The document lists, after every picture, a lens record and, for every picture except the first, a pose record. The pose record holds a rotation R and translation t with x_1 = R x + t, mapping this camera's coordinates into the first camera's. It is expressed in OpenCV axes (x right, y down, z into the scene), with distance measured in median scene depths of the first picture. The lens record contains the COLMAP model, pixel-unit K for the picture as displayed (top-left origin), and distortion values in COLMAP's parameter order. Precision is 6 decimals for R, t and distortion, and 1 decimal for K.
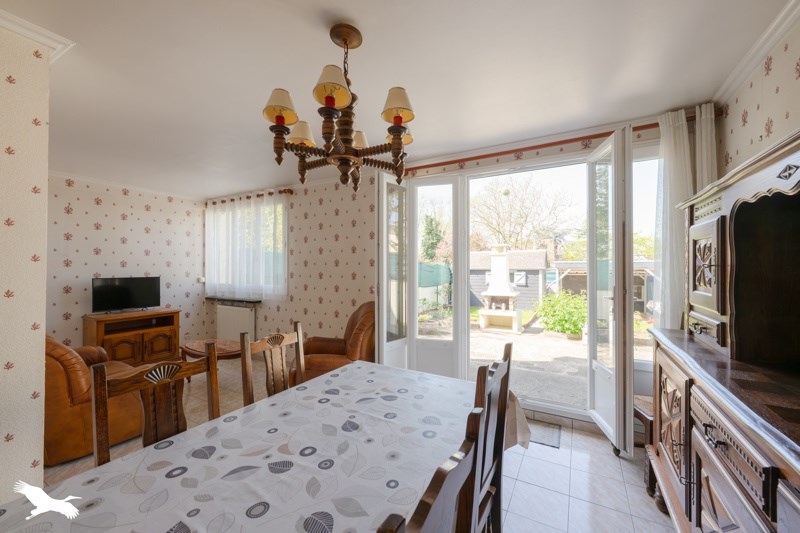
lens RADIAL K [[317.9, 0, 398.0], [0, 317.9, 267.8], [0, 0, 1]] dist [0.004332, 0.000039]
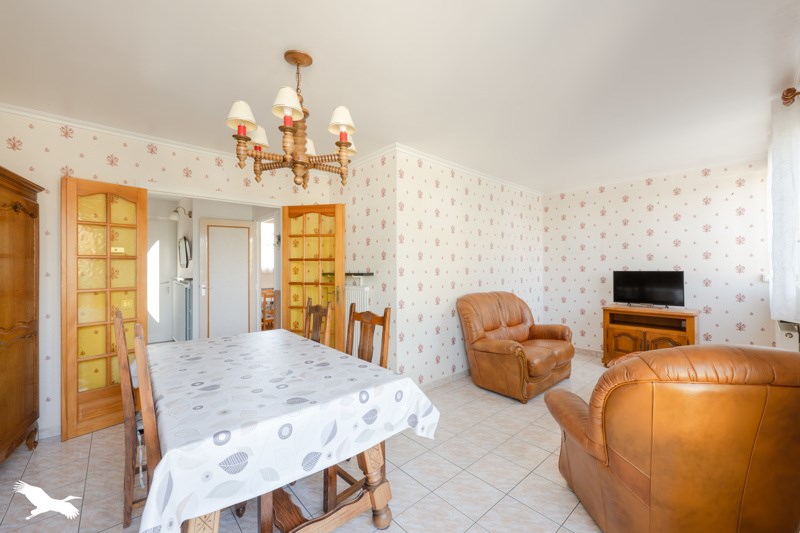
lens RADIAL K [[317.9, 0, 398.6], [0, 317.9, 267.4], [0, 0, 1]] dist [0.004332, 0.000039]
pose [[-0.311687, 0.003524, -0.950178, 0.282920], [0.006773, 0.999976, 0.001487, 0.012339], [0.950161, -0.005972, -0.311703, 0.570195]]
